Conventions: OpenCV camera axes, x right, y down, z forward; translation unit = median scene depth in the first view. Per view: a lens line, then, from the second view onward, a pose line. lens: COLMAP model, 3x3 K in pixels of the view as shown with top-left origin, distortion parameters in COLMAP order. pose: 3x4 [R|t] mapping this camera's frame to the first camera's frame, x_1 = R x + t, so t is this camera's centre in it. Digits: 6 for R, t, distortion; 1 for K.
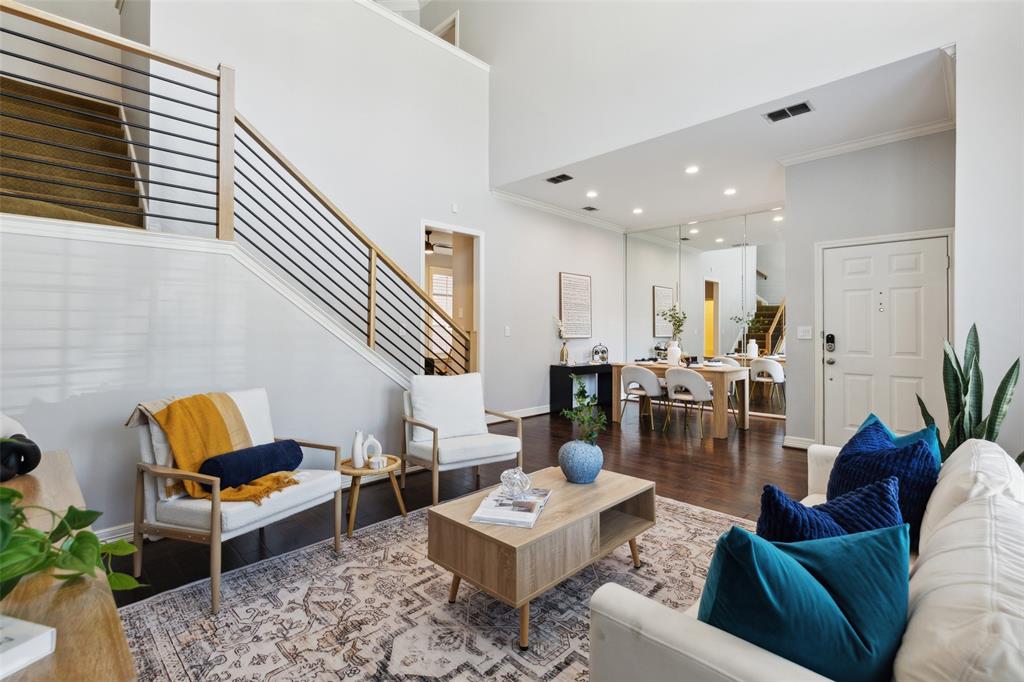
lens RADIAL K [[465.7, 0, 521.1], [0, 465.7, 331.0], [0, 0, 1]] dist [-0.000754, -0.000108]
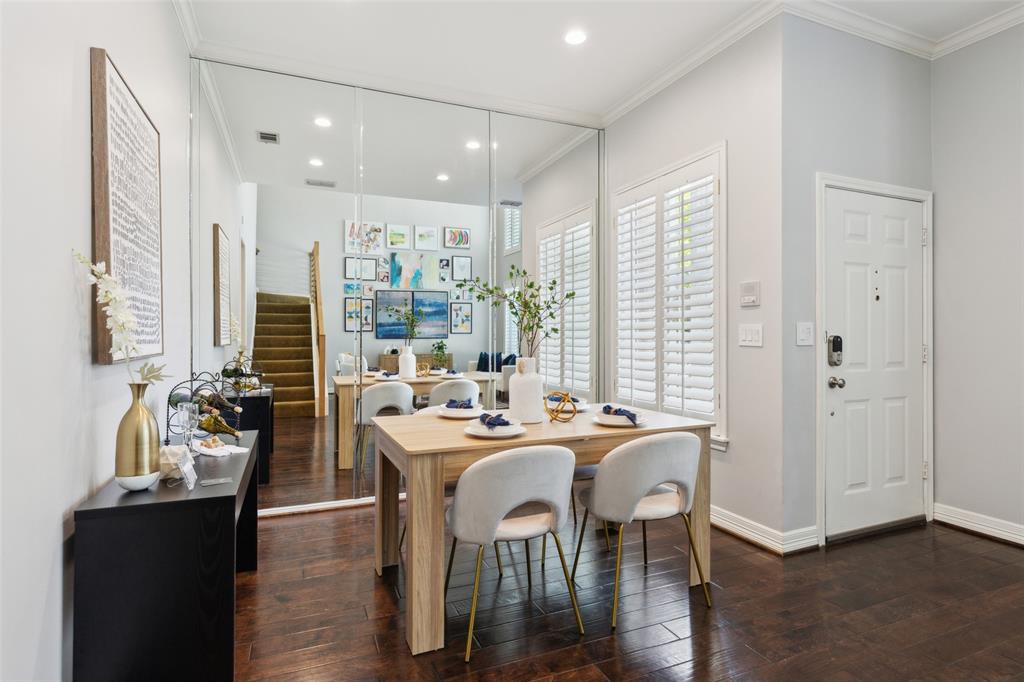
lens RADIAL K [[519.9, 0, 512.0], [0, 519.9, 341.0], [0, 0, 1]] dist [0.000093, 0.000049]
pose [[0.376067, -0.011920, 0.926516, -0.084705], [-0.001993, 0.999905, 0.013673, 0.005324], [-0.926590, -0.006989, 0.376008, 1.130330]]
